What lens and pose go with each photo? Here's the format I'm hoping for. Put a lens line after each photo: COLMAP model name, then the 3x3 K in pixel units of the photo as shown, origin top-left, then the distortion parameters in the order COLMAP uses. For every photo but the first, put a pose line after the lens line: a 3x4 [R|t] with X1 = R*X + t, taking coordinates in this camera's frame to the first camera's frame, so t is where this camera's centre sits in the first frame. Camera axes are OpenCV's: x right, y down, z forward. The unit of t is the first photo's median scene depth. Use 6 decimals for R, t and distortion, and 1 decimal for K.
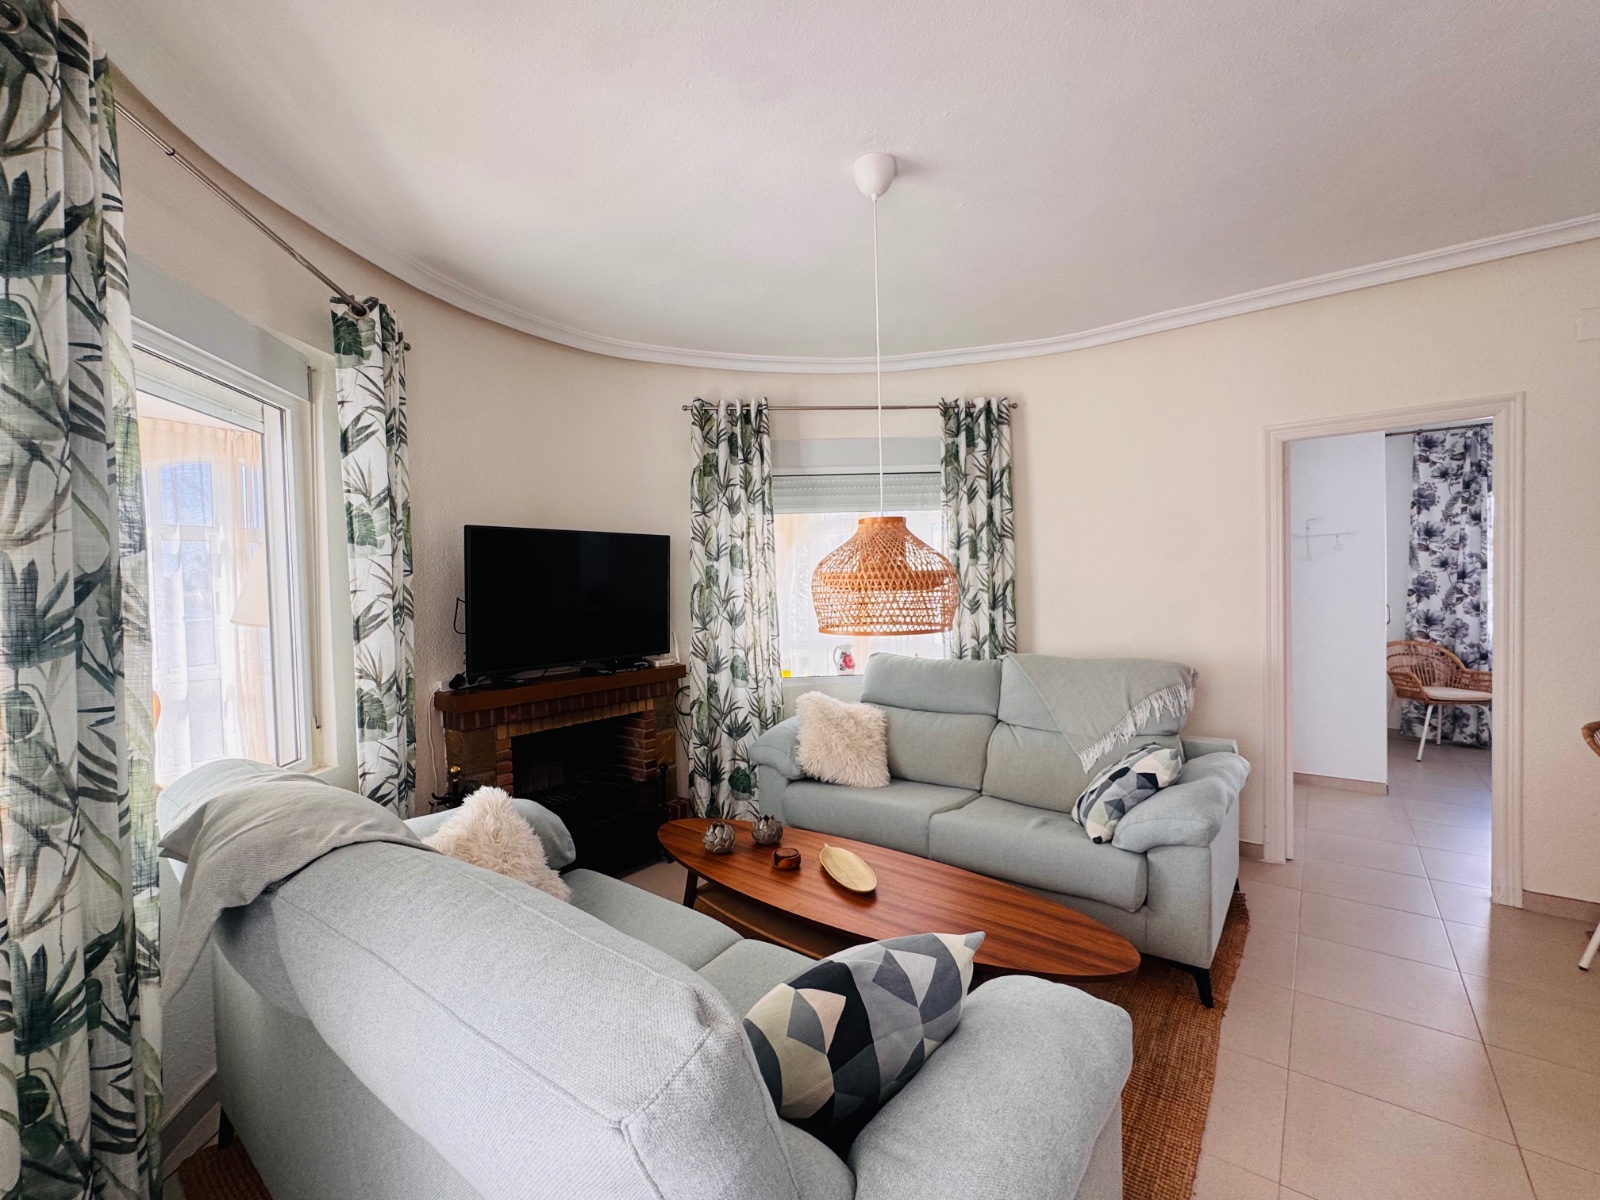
lens RADIAL K [[681.8, 0, 801.9], [0, 681.8, 600.4], [0, 0, 1]] dist [-0.004122, -0.000193]
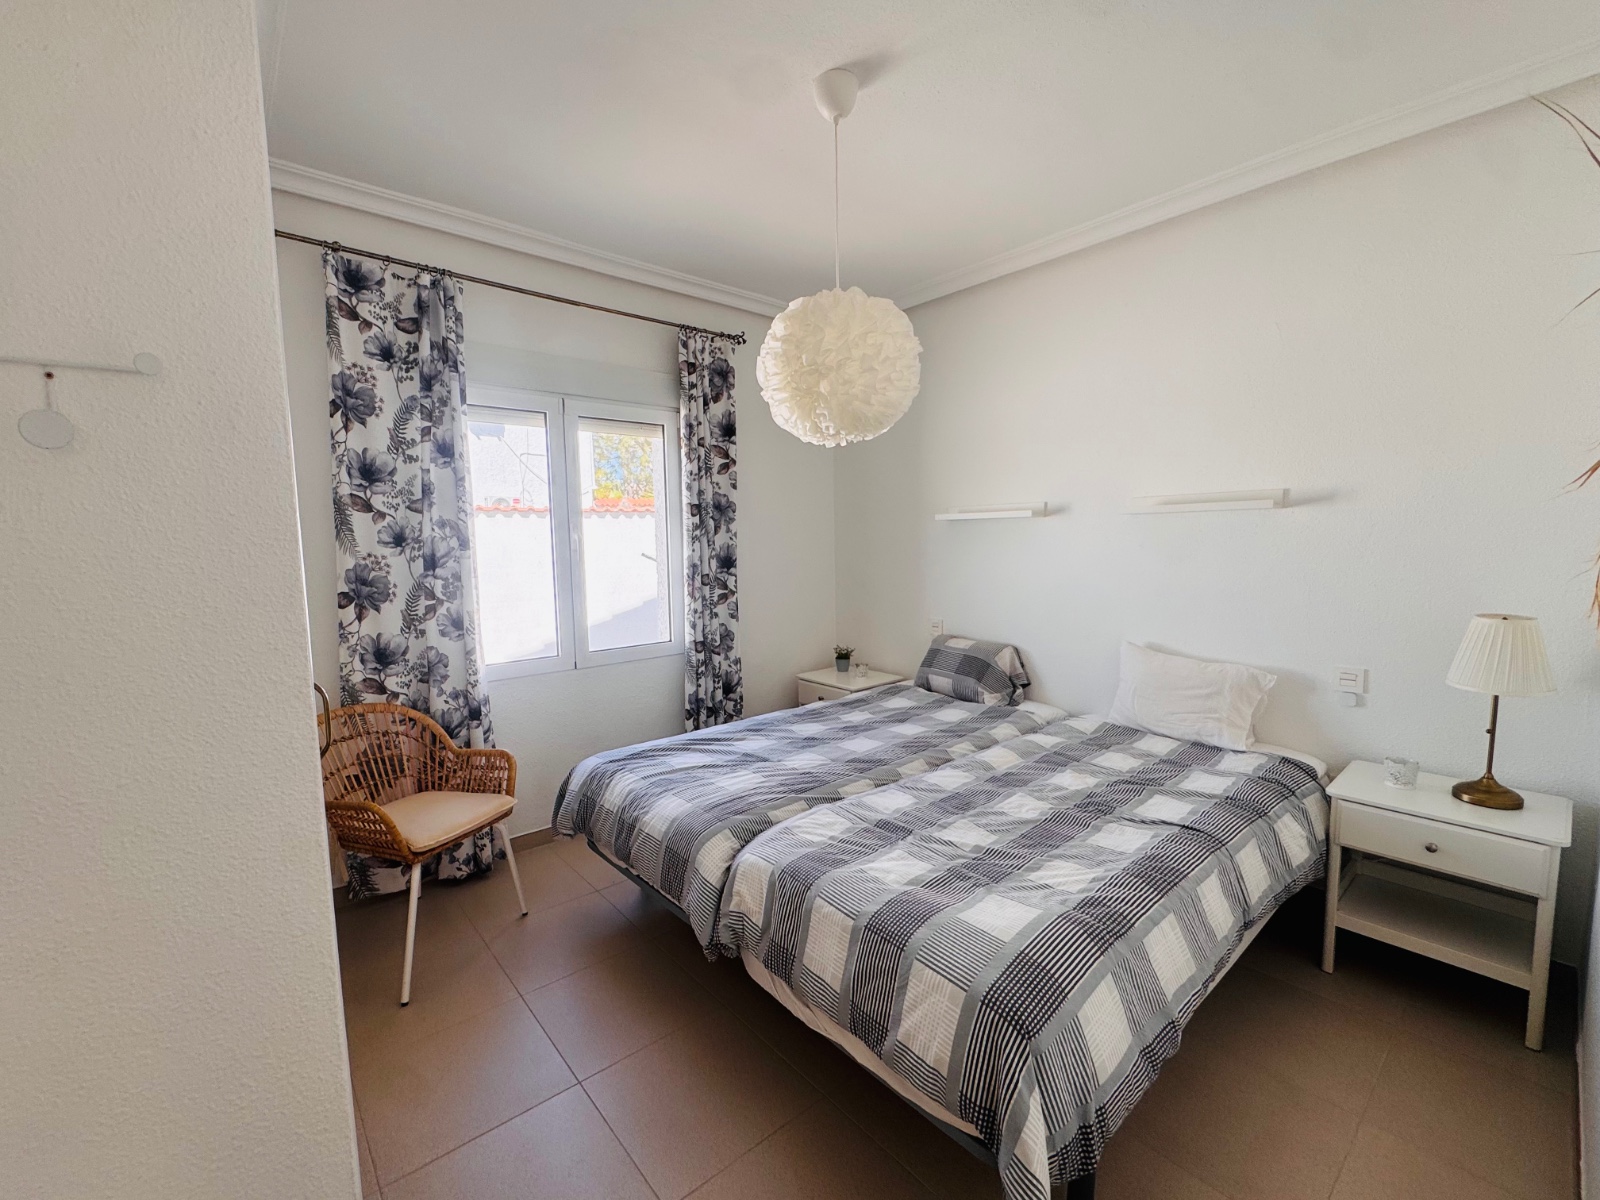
lens RADIAL K [[681.8, 0, 802.5], [0, 681.8, 607.0], [0, 0, 1]] dist [-0.004122, -0.000193]
pose [[0.204104, -0.073428, 0.976192, 0.522943], [0.034526, 0.997103, 0.067782, -0.028389], [-0.978340, 0.019870, 0.206047, 0.617781]]
